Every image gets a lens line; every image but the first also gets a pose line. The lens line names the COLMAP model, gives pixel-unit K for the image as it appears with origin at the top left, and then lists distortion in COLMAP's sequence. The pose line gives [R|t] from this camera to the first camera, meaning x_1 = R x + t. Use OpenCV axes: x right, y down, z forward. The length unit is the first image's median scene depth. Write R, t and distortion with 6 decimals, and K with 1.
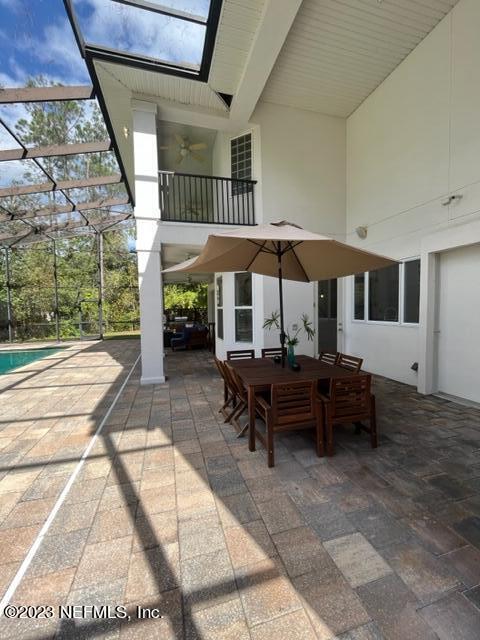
lens RADIAL K [[258.1, 0, 239.1], [0, 258.1, 320.8], [0, 0, 1]] dist [-0.001151, -0.000018]
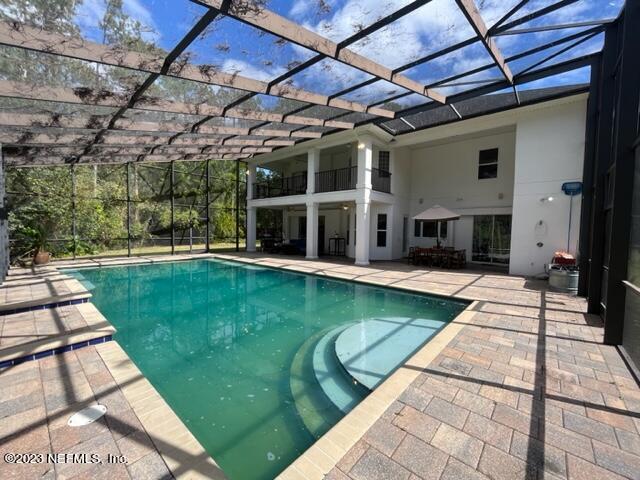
lens RADIAL K [[258.1, 0, 320.0], [0, 258.1, 240.1], [0, 0, 1]] dist [-0.001151, -0.000018]
pose [[0.833684, -0.003006, 0.552233, -1.858246], [0.004337, 0.999990, -0.001103, 0.030339], [-0.552224, 0.003314, 0.833689, -0.559934]]
